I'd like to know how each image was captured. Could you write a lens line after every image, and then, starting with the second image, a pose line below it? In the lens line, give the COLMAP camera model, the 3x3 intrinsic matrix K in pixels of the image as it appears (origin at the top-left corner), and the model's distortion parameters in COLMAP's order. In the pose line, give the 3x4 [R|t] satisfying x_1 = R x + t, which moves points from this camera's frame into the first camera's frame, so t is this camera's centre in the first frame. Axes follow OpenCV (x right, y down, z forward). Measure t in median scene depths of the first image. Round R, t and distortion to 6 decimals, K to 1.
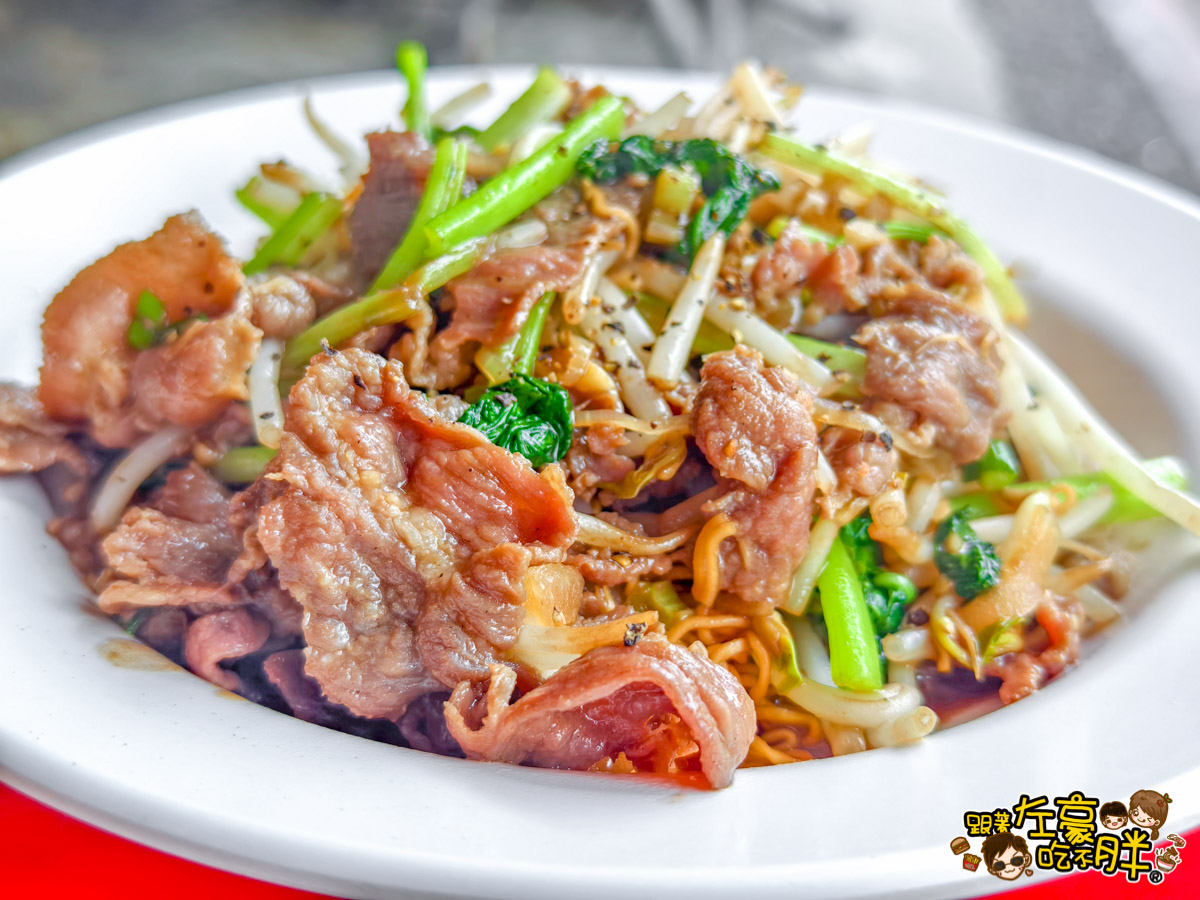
lens RADIAL K [[1644.8, 0, 600.0], [0, 1644.8, 450.0], [0, 0, 1]] dist [0.193404, -1.809071]
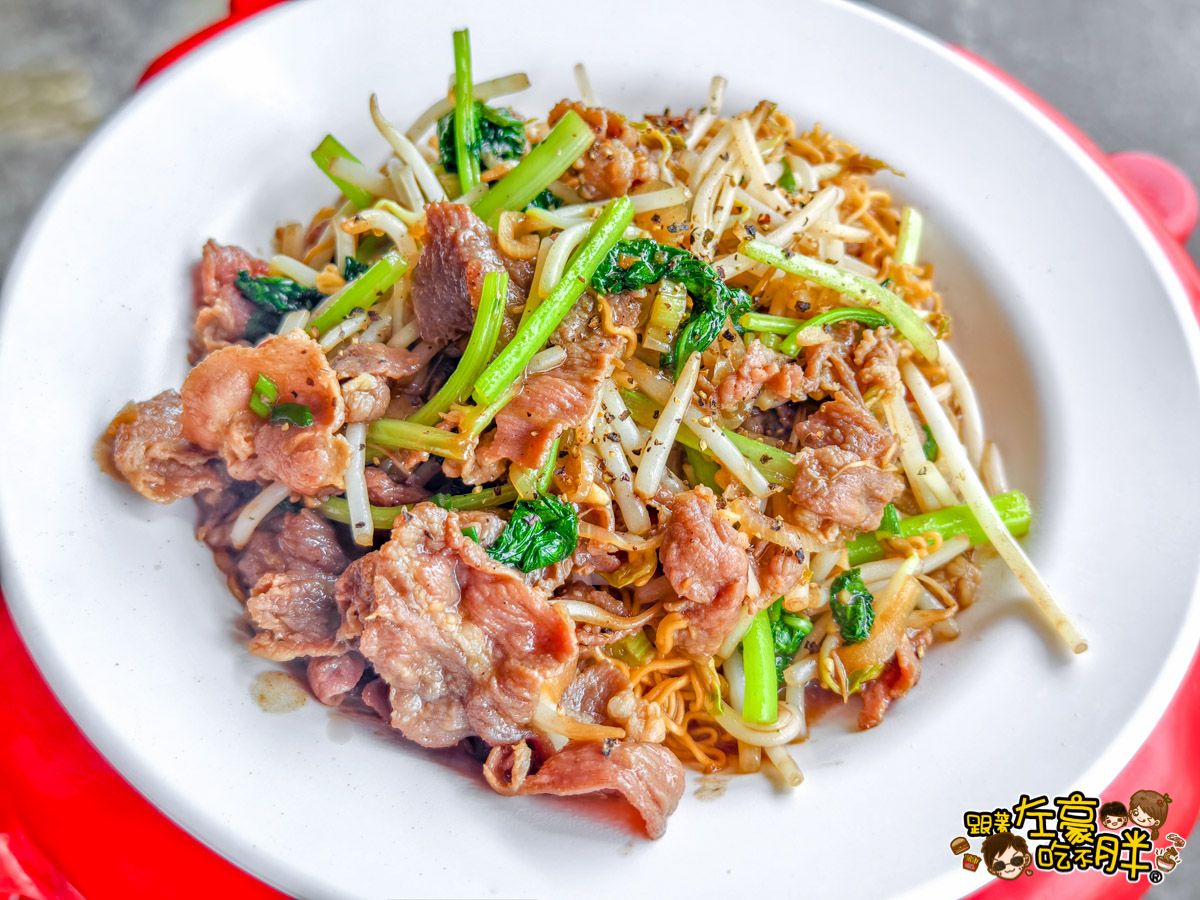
lens RADIAL K [[1594.2, 0, 600.0], [0, 1594.2, 450.0], [0, 0, 1]] dist [0.204257, -1.686704]
pose [[0.998419, 0.055717, 0.007369, -0.012174], [-0.053778, 0.909011, 0.413289, -0.666805], [0.016328, -0.413032, 0.910570, -0.215892]]
